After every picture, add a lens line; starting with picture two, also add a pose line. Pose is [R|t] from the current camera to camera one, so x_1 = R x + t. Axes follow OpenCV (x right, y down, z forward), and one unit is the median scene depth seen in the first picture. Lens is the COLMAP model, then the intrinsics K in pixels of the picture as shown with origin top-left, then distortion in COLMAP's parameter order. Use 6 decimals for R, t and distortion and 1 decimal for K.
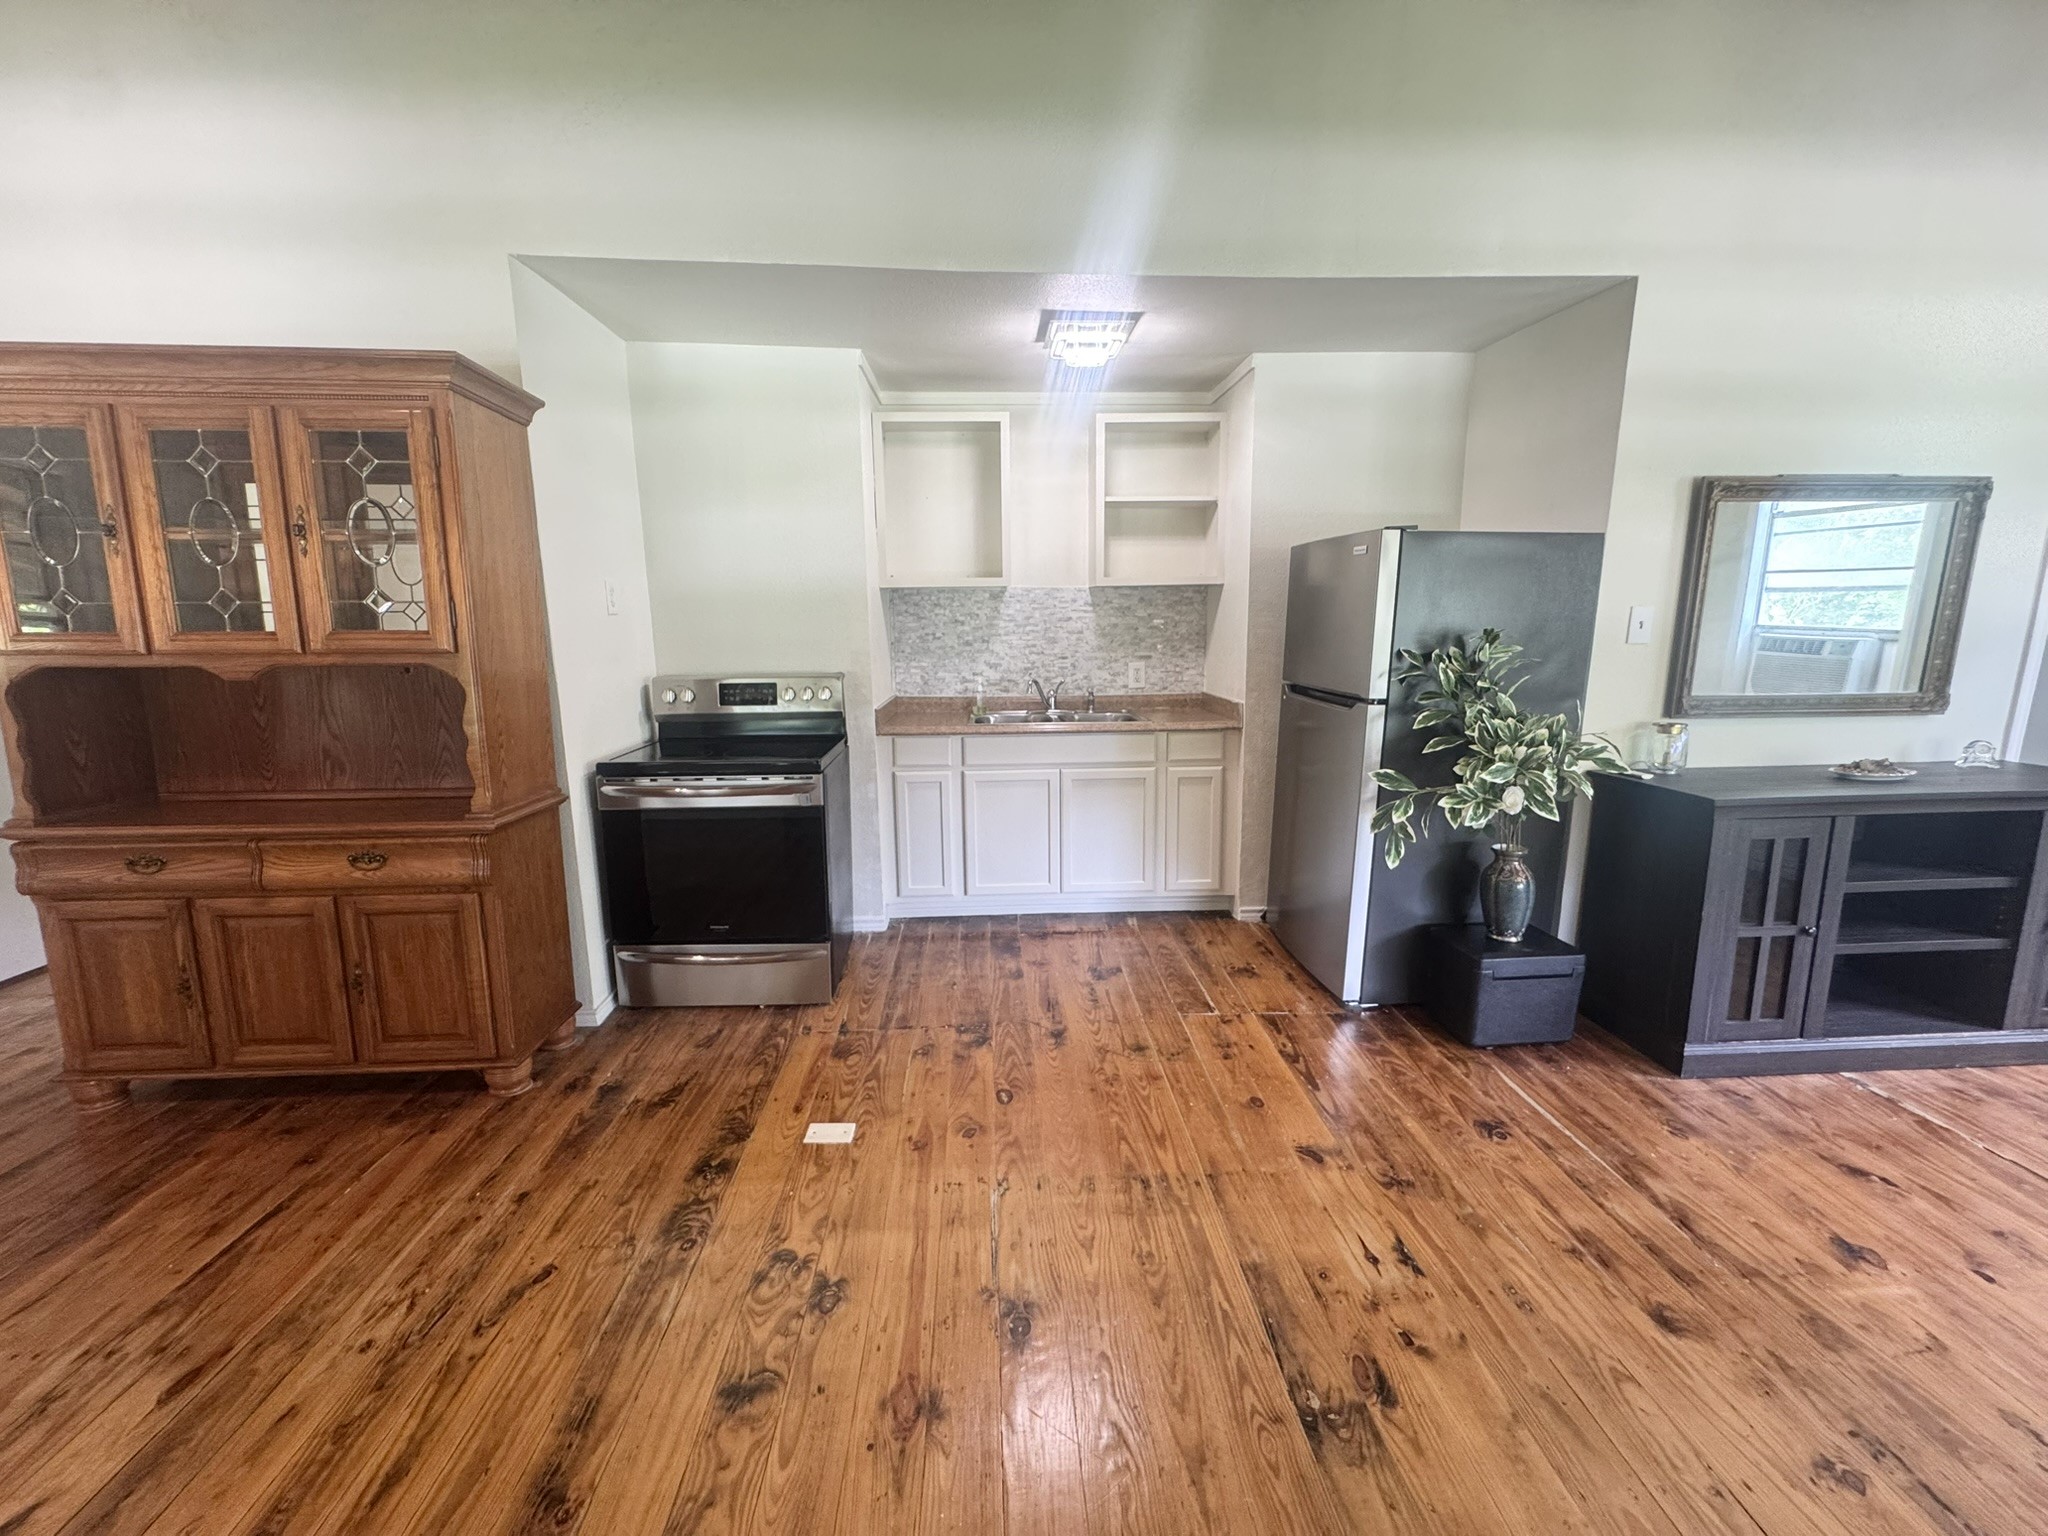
lens RADIAL K [[817.4, 0, 1031.8], [0, 817.4, 765.2], [0, 0, 1]] dist [-0.005239, 0.000422]
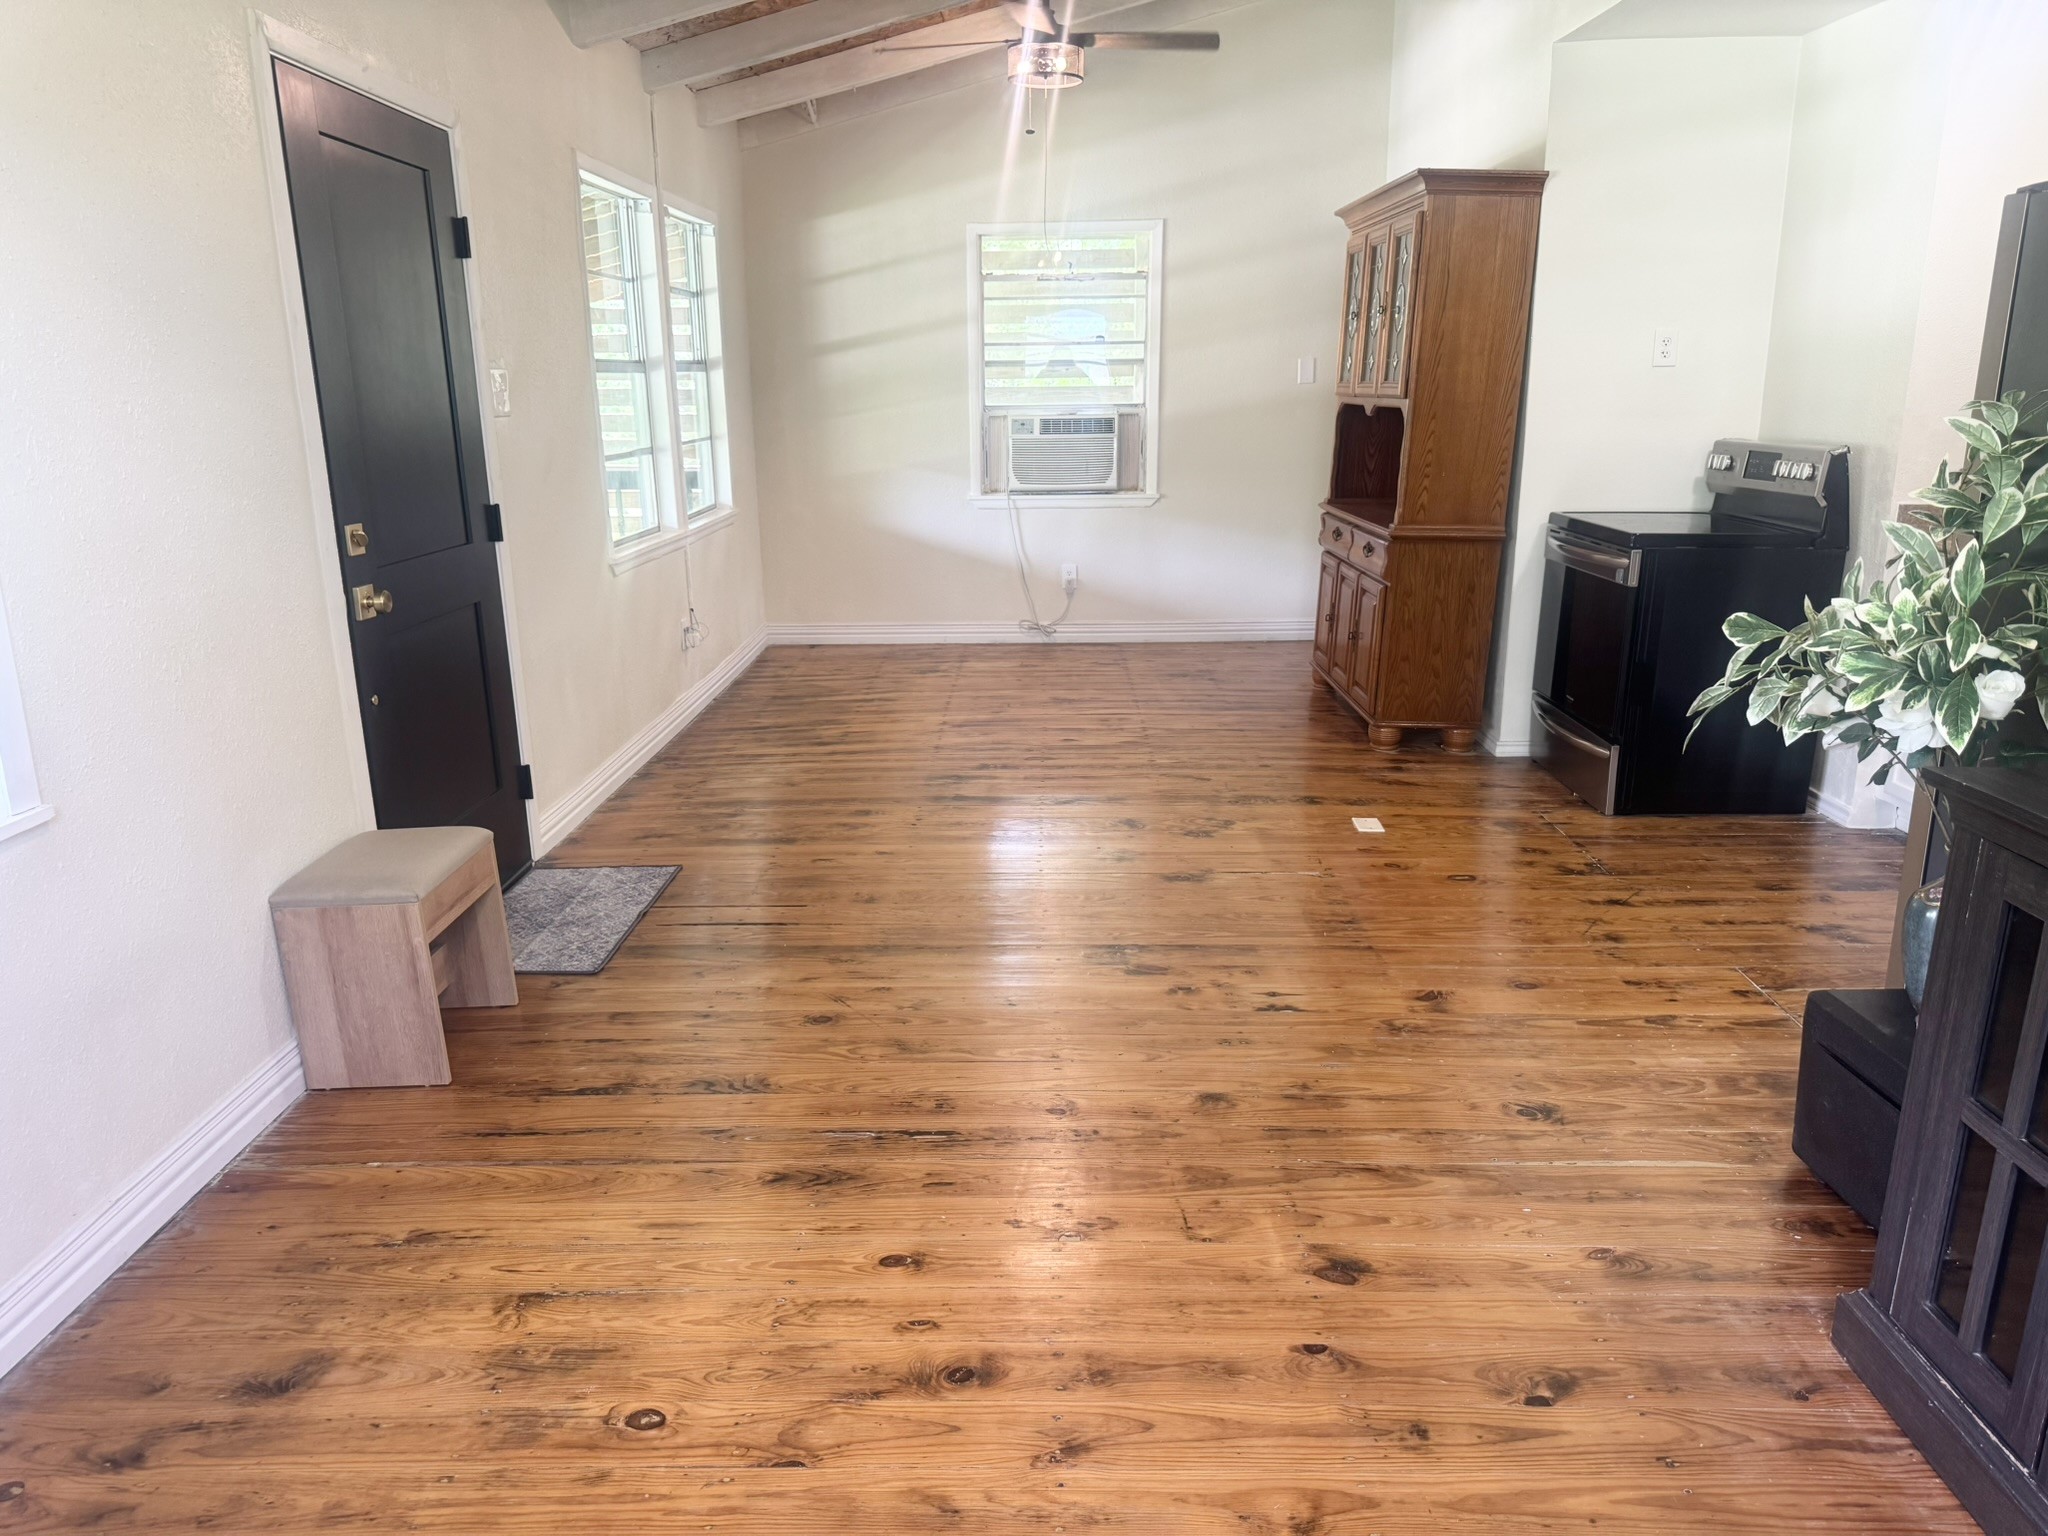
lens RADIAL K [[1464.9, 0, 1010.0], [0, 1464.9, 763.4], [0, 0, 1]] dist [0.106982, -0.024172]
pose [[-0.080454, 0.251794, -0.964431, 1.605794], [-0.179472, 0.948095, 0.262501, -0.082374], [0.980468, 0.194207, -0.031088, 0.488294]]
